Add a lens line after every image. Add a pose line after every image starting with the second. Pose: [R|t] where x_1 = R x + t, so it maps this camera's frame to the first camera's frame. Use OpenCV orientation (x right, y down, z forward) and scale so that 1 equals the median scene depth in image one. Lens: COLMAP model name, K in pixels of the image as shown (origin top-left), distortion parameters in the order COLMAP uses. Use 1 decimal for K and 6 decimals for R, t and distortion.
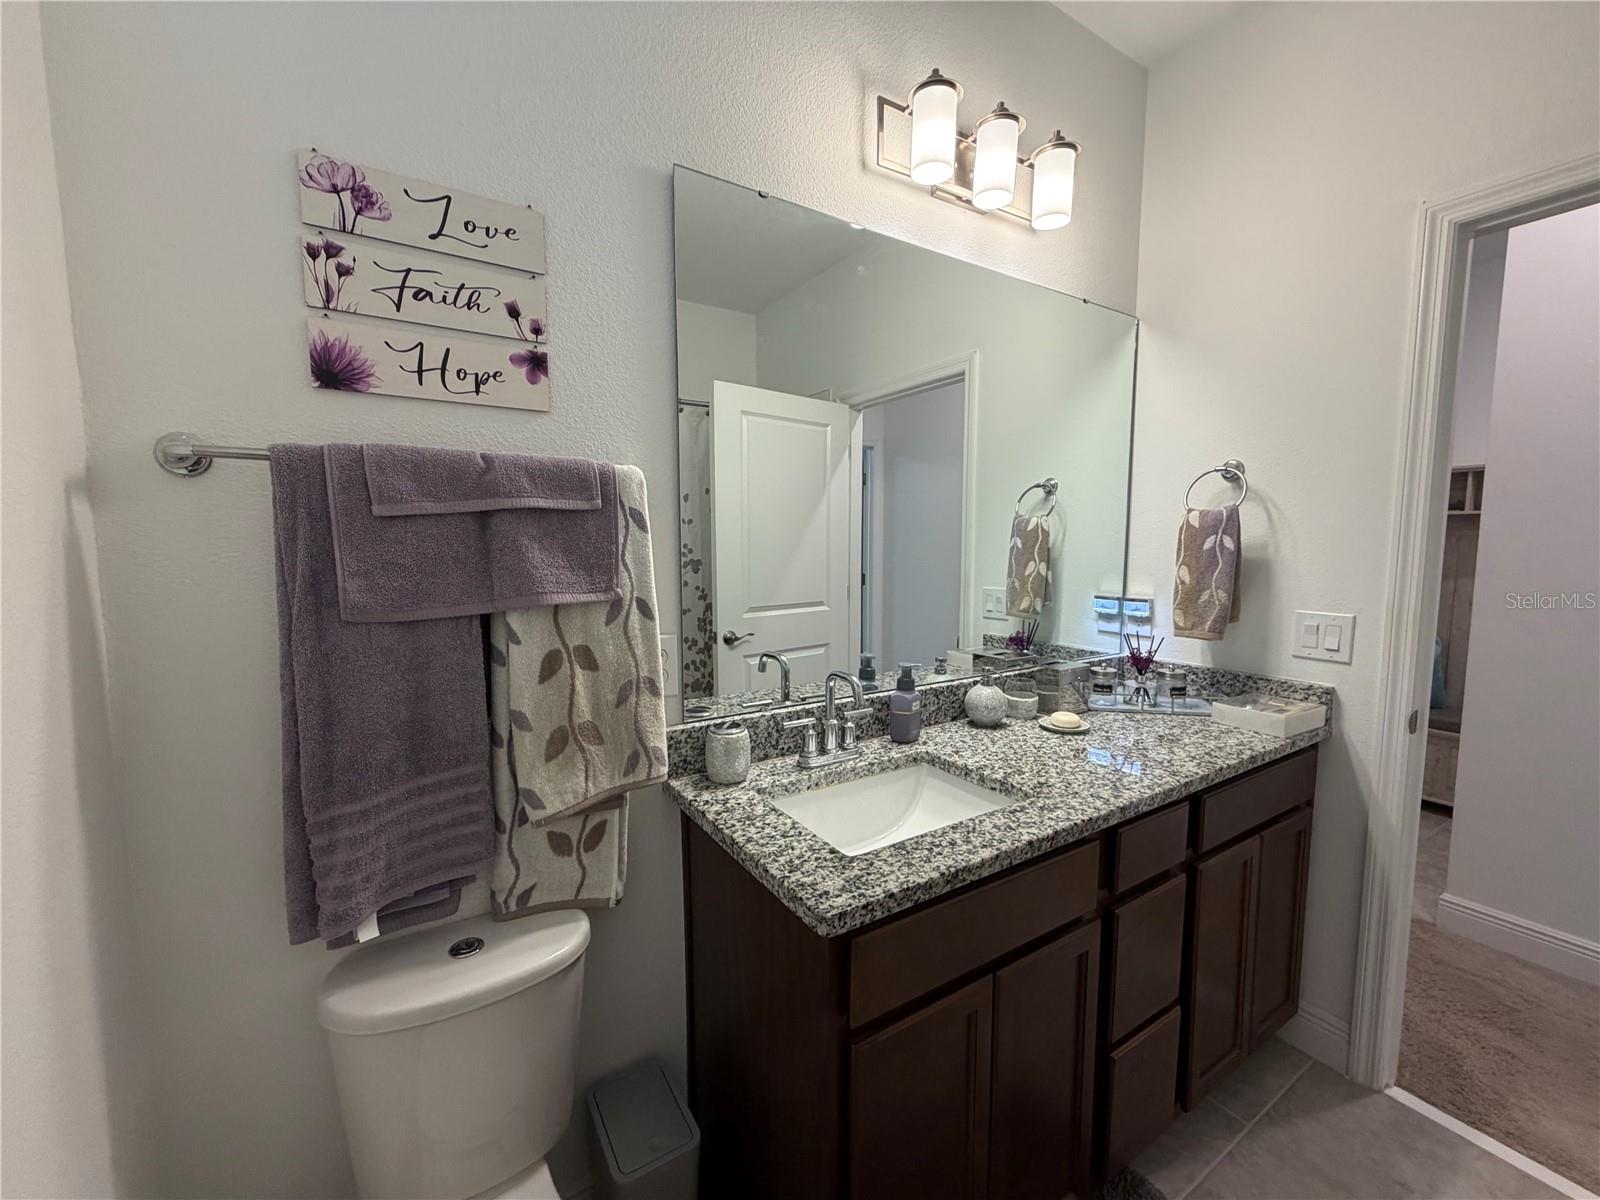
lens RADIAL K [[639.6, 0, 796.6], [0, 639.6, 602.1], [0, 0, 1]] dist [-0.000144, 0.000249]
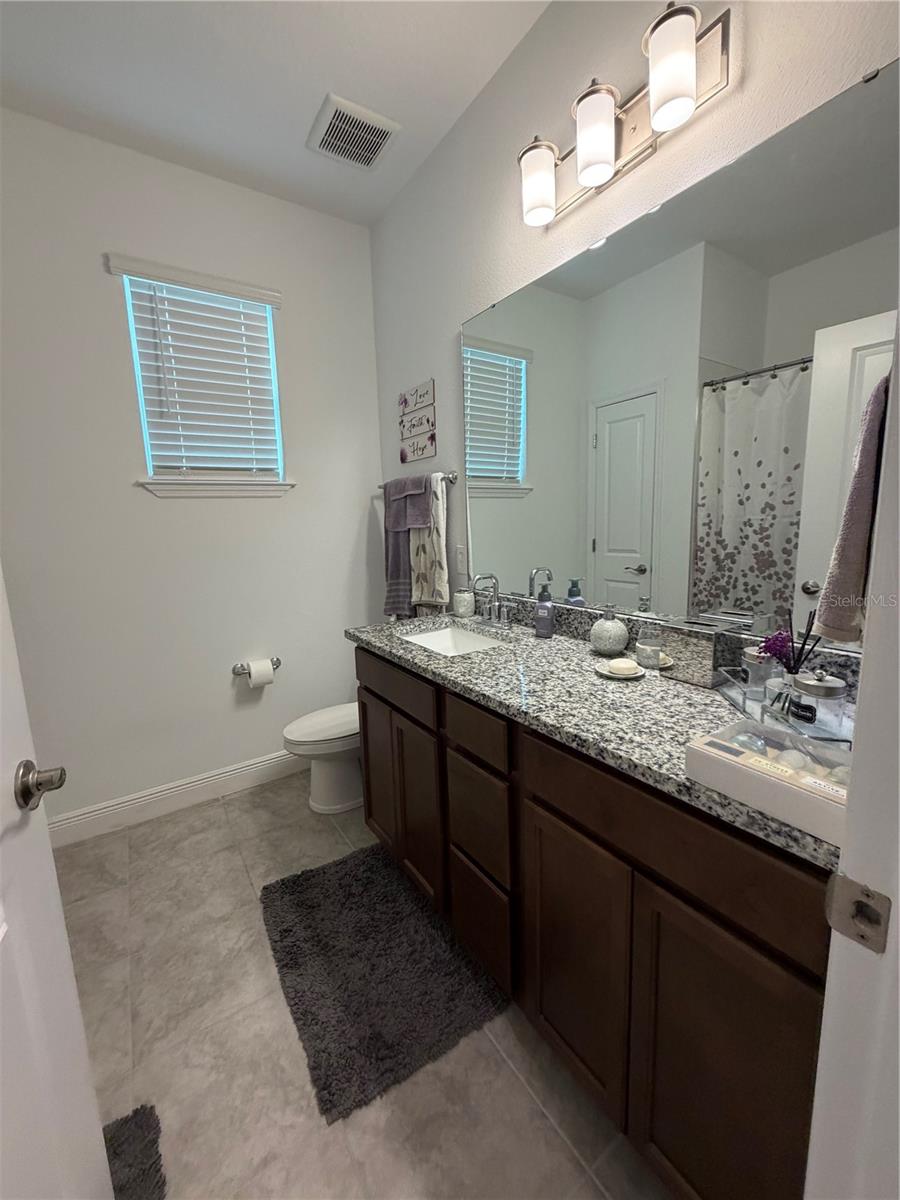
lens RADIAL K [[479.7, 0, 450.0], [0, 479.7, 600.0], [0, 0, 1]] dist [-0.000144, 0.000249]
pose [[0.029358, 0.161183, -0.986488, 1.467150], [-0.061756, 0.985320, 0.159154, -0.026153], [0.997659, 0.056249, 0.038881, 0.903792]]
